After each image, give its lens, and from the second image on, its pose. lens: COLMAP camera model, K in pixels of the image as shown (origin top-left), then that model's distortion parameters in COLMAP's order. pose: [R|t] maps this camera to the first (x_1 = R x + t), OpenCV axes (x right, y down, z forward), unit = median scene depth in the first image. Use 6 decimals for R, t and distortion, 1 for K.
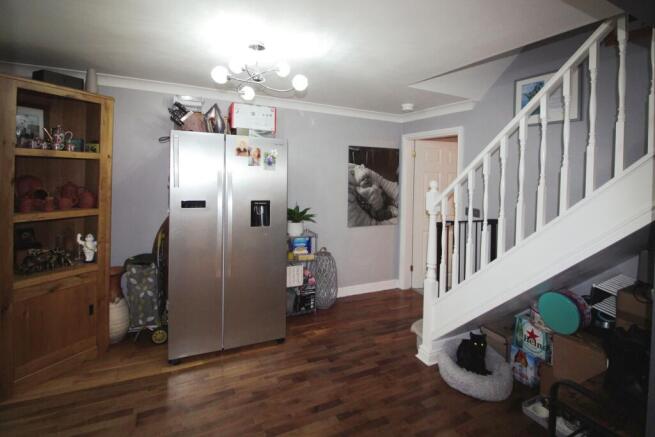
lens RADIAL K [[318.5, 0, 327.4], [0, 318.5, 197.1], [0, 0, 1]] dist [0.001315, -0.011172]
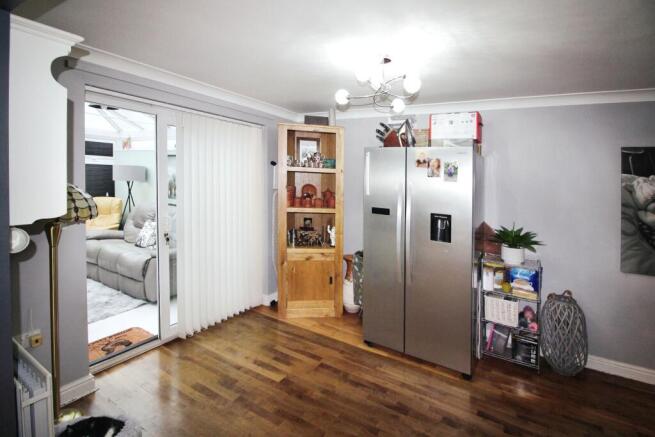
lens RADIAL K [[307.7, 0, 329.0], [0, 307.7, 207.2], [0, 0, 1]] dist [-0.001311, -0.000774]
pose [[0.559459, 0.073718, -0.825574, 0.360000], [-0.085644, 0.995847, 0.030884, -0.009031], [0.824422, 0.053427, 0.563449, 0.214401]]
